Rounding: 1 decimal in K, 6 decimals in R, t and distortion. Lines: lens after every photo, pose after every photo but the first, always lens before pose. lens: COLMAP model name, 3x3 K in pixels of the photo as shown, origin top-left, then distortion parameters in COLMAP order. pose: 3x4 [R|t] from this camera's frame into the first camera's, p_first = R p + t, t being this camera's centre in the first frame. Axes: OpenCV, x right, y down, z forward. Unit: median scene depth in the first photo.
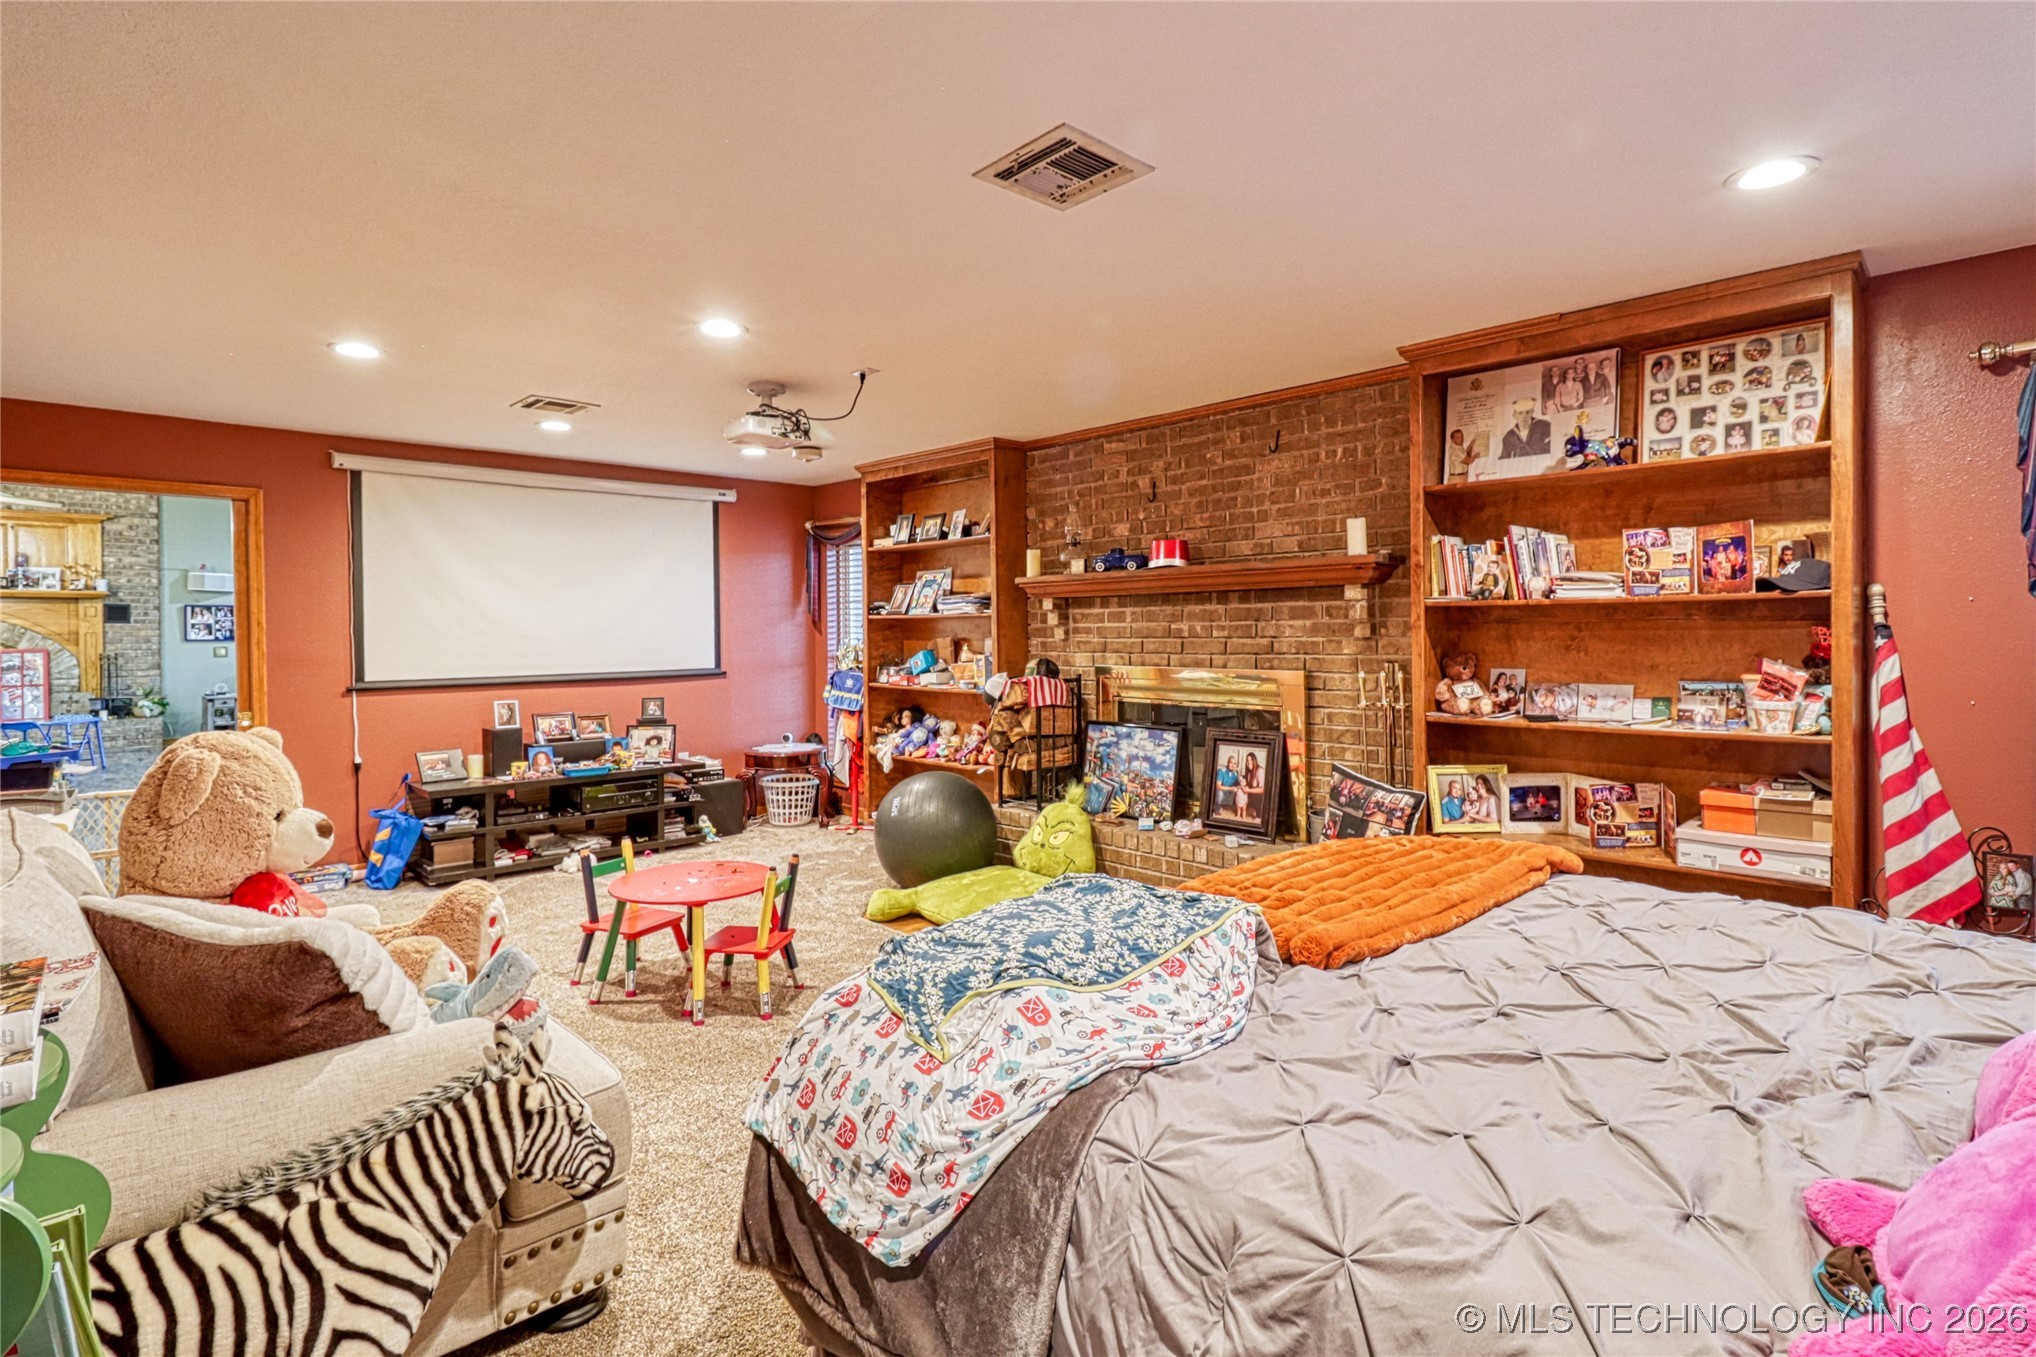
lens RADIAL K [[990.1, 0, 1081.2], [0, 990.1, 636.6], [0, 0, 1]] dist [-0.000330, 0.003181]
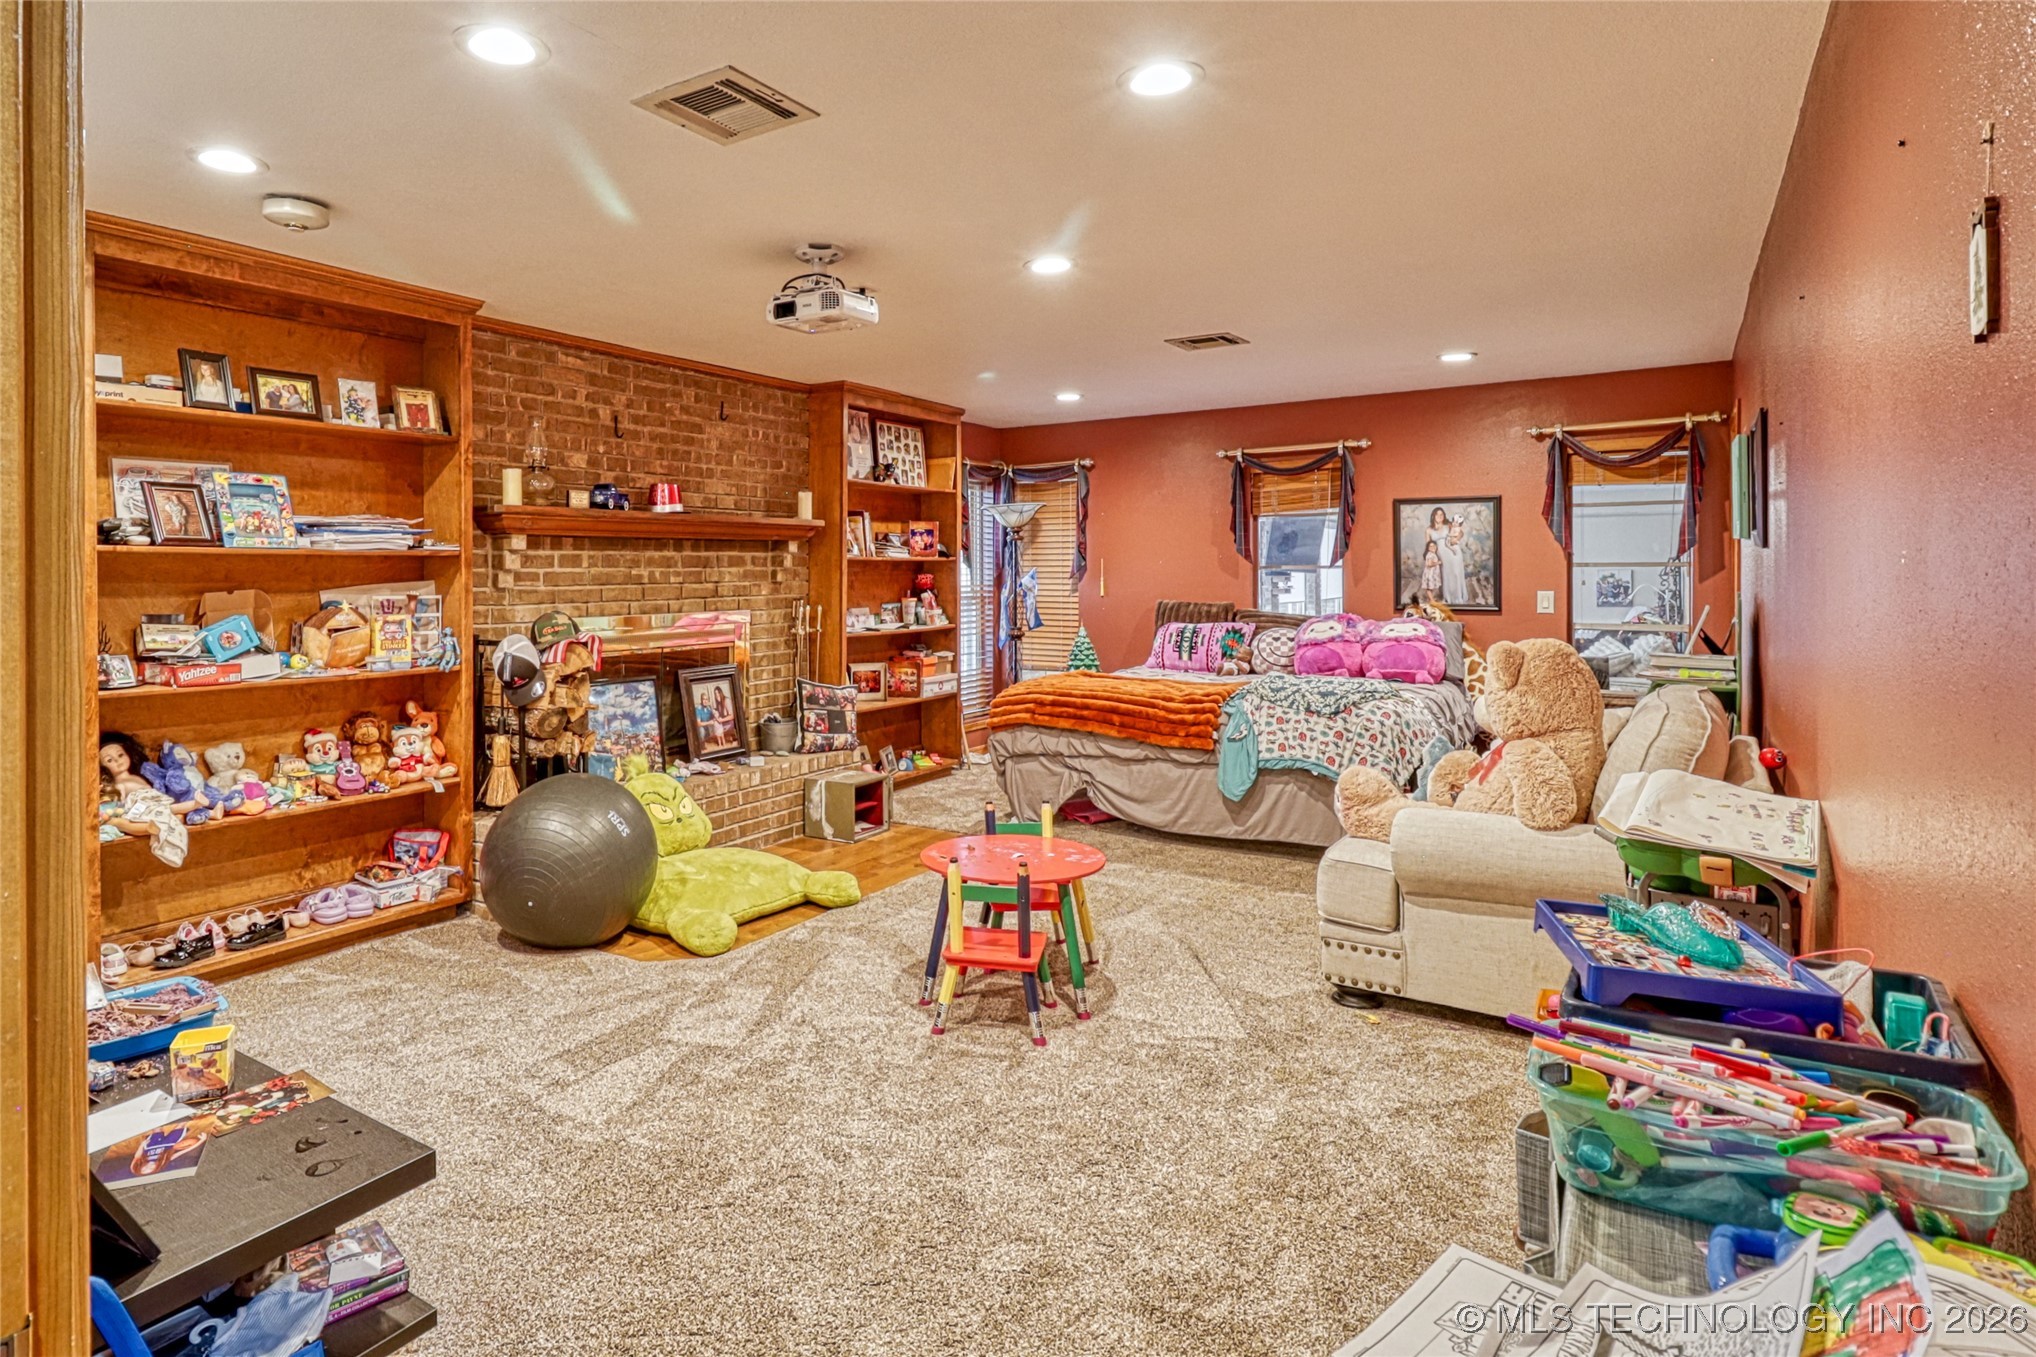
lens RADIAL K [[990.1, 0, 926.1], [0, 990.1, 580.7], [0, 0, 1]] dist [-0.000330, 0.003181]
pose [[-0.136030, -0.001901, 0.990703, -0.934909], [0.012404, 0.999917, 0.003622, -0.002304], [-0.990627, 0.012781, -0.135995, 0.893814]]
